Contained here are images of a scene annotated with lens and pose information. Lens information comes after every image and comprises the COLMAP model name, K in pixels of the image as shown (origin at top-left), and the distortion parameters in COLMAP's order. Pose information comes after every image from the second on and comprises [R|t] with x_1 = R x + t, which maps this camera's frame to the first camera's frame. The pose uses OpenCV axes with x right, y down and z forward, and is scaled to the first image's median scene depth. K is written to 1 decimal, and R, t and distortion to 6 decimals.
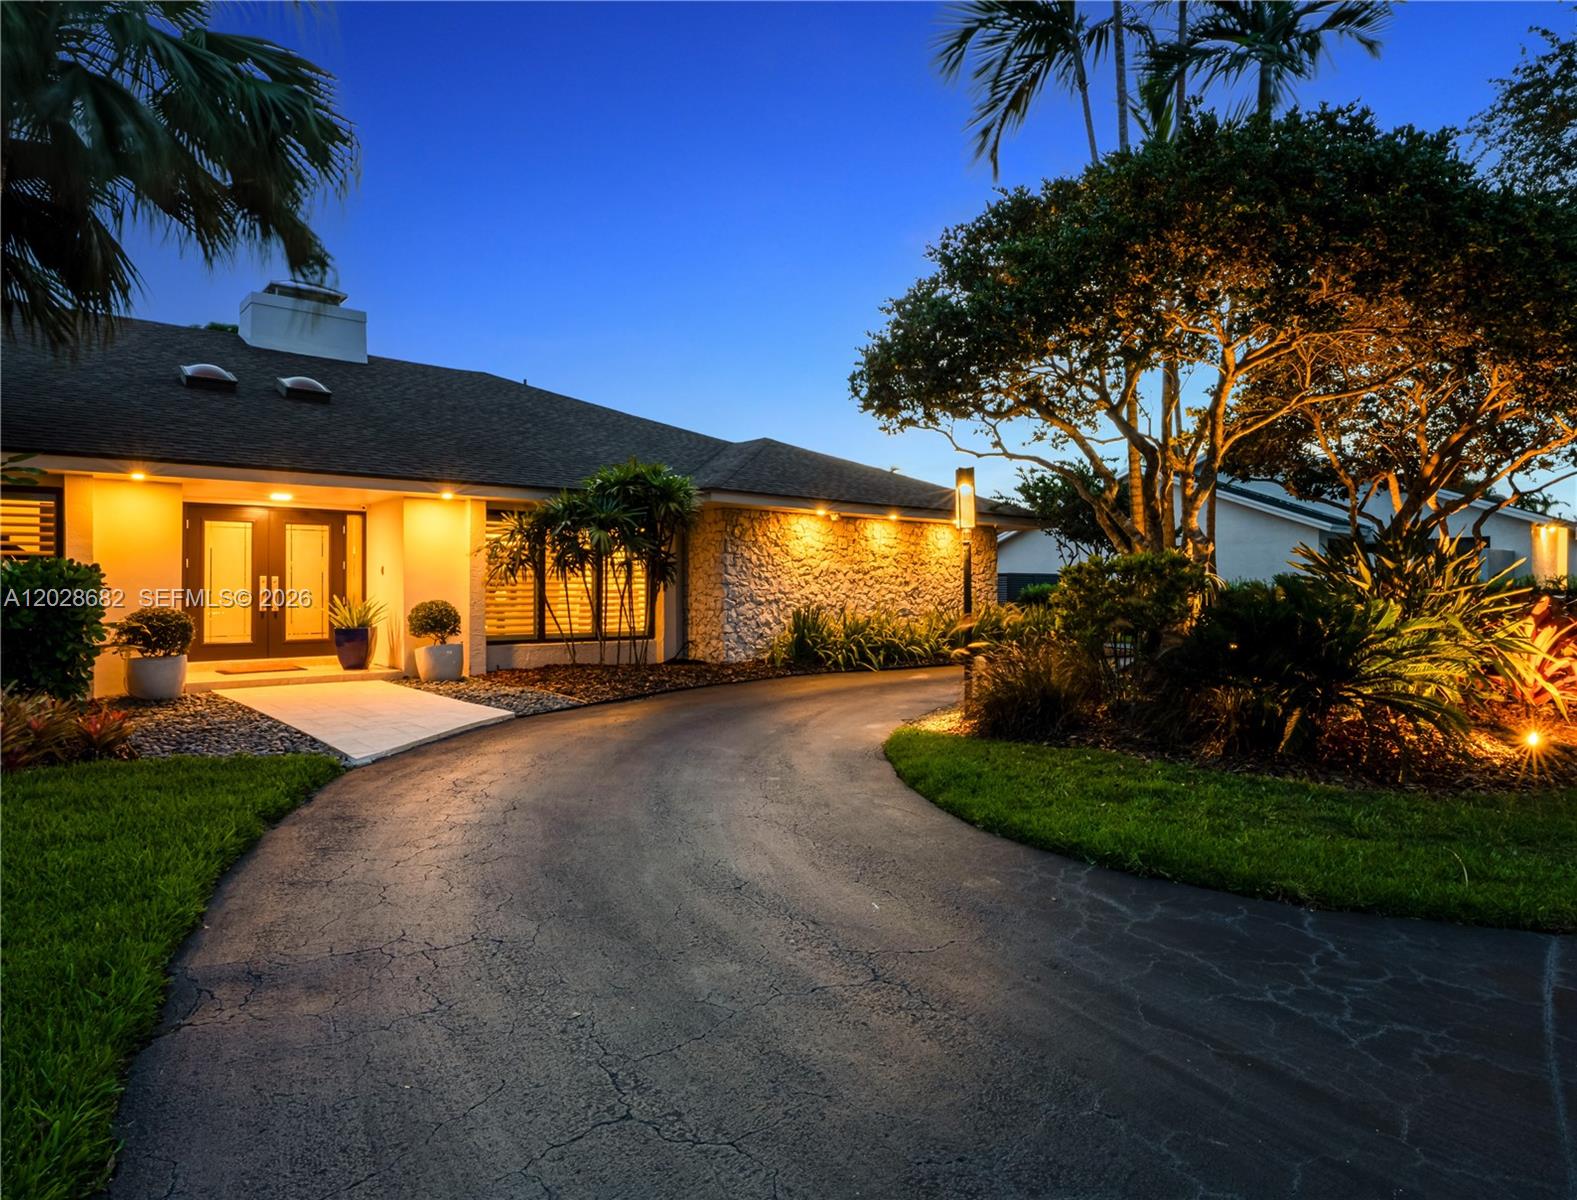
lens RADIAL K [[906.6, 0, 836.0], [0, 906.6, 581.9], [0, 0, 1]] dist [-0.003755, 0.001378]
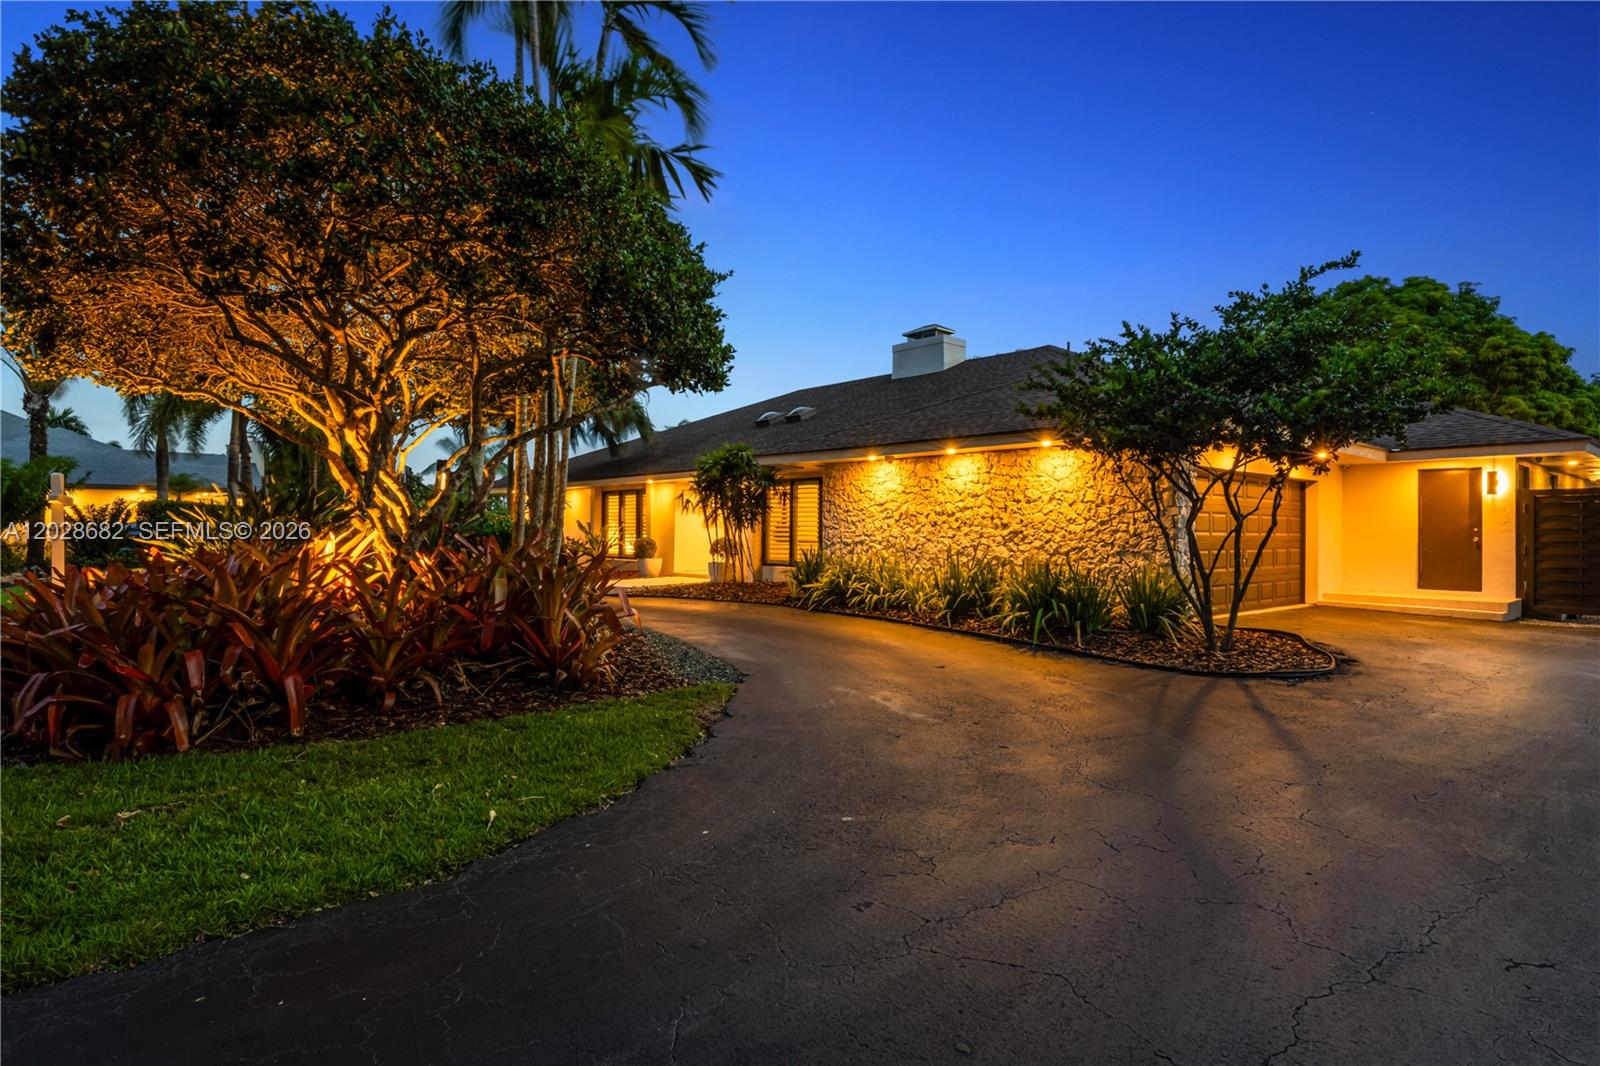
lens RADIAL K [[897.5, 0, 798.5], [0, 897.5, 534.7], [0, 0, 1]] dist [-0.015122, 0.004573]
pose [[0.017224, -0.001508, -0.999851, 1.072442], [-0.004781, 0.999987, -0.001591, 0.014363], [0.999840, 0.004808, 0.017216, 0.961383]]
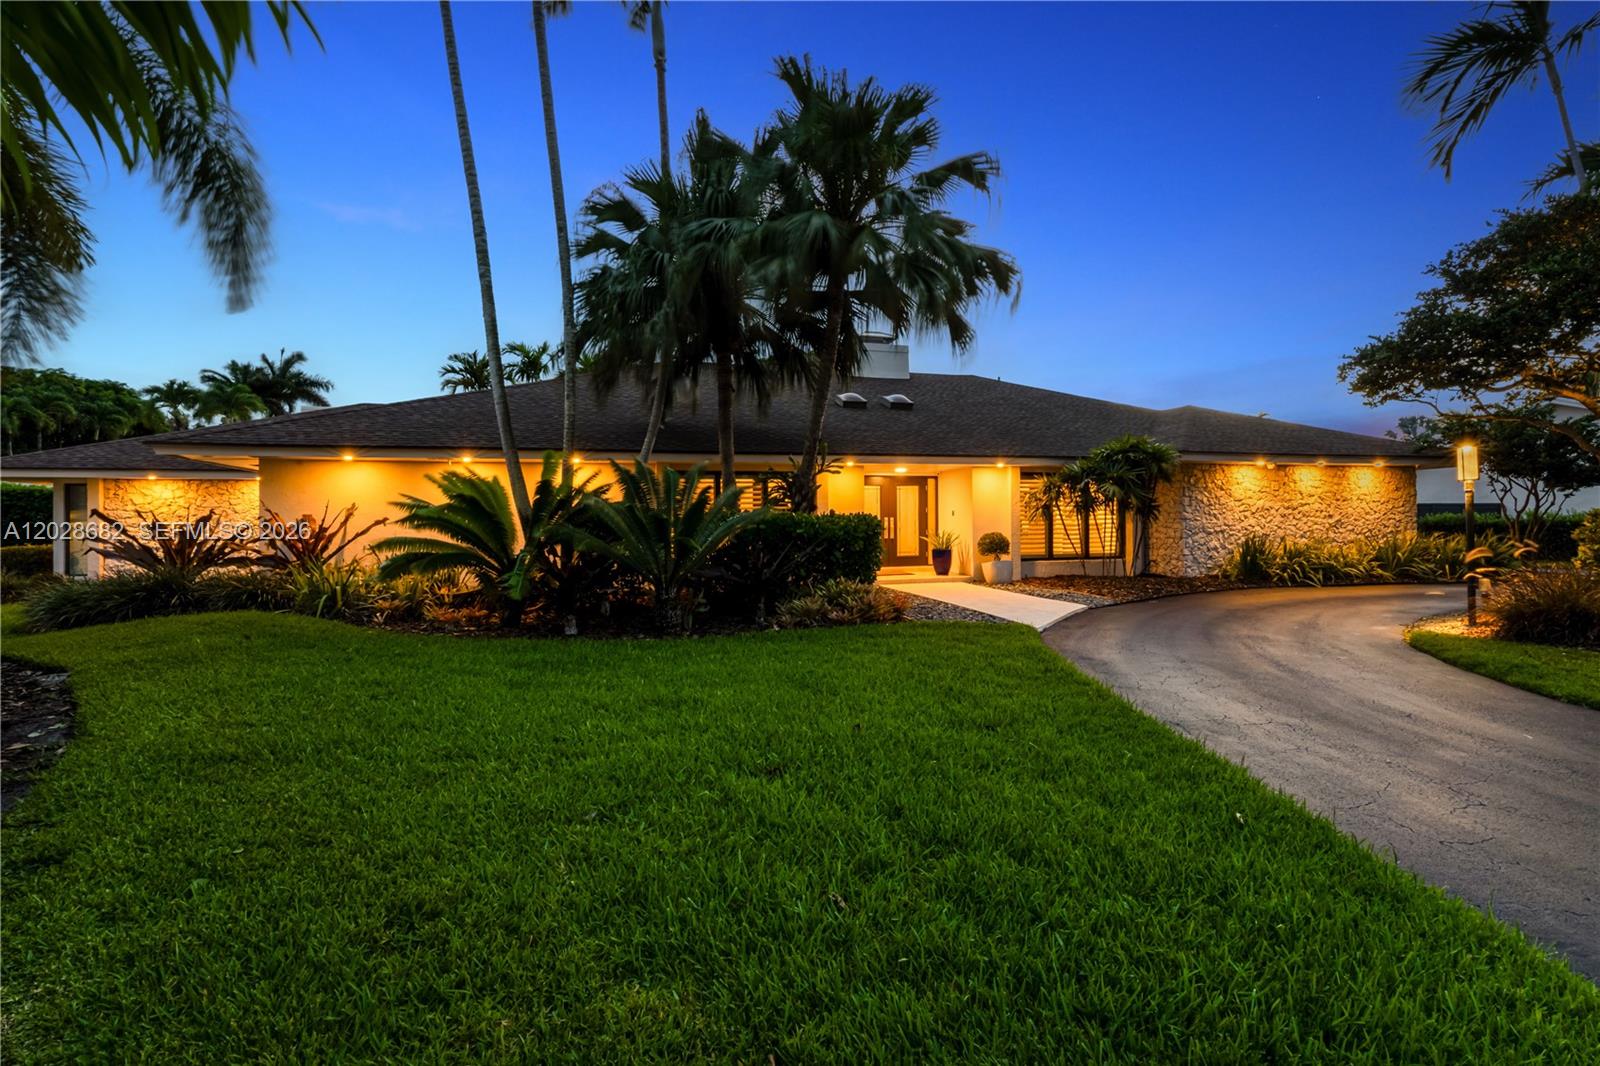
lens RADIAL K [[702.0, 0, 812.3], [0, 702.0, 520.5], [0, 0, 1]] dist [0.000284, -0.000900]
pose [[0.898623, -0.006553, -0.438673, -0.163521], [0.013007, 0.999847, 0.011708, -0.015743], [0.438529, -0.016227, 0.898570, -0.197033]]
